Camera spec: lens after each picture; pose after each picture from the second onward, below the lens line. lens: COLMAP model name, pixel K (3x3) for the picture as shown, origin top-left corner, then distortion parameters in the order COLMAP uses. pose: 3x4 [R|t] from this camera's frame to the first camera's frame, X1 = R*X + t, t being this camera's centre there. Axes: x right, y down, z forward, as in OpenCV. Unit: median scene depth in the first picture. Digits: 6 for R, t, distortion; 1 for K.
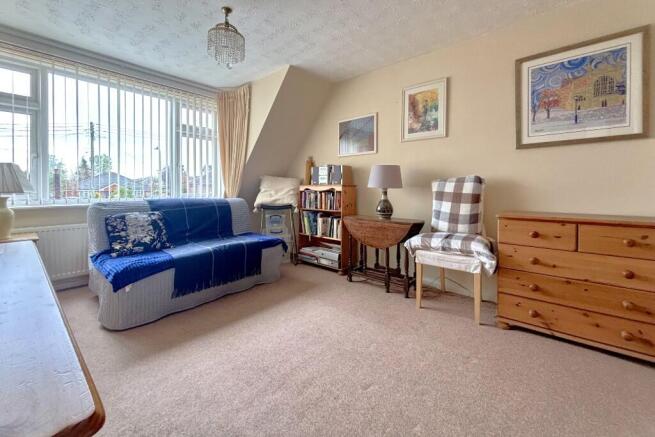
lens RADIAL K [[267.5, 0, 322.8], [0, 267.5, 188.0], [0, 0, 1]] dist [-0.001726, -0.000595]
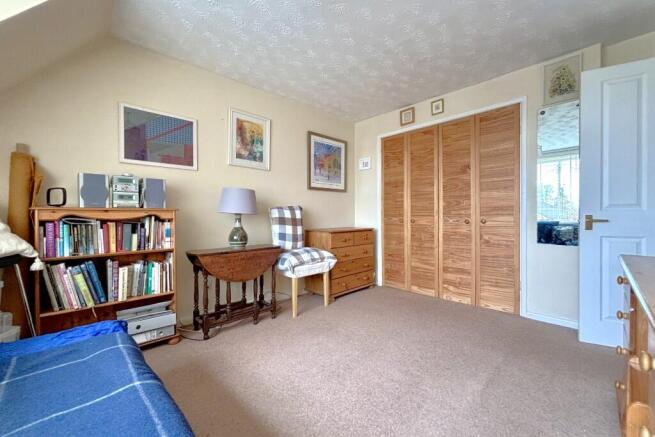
lens RADIAL K [[267.5, 0, 326.2], [0, 267.5, 217.8], [0, 0, 1]] dist [-0.001726, -0.000595]
pose [[0.068483, -0.007232, 0.997626, -0.665221], [0.004201, 0.999967, 0.006961, 0.006643], [-0.997643, 0.003715, 0.068511, 0.657579]]
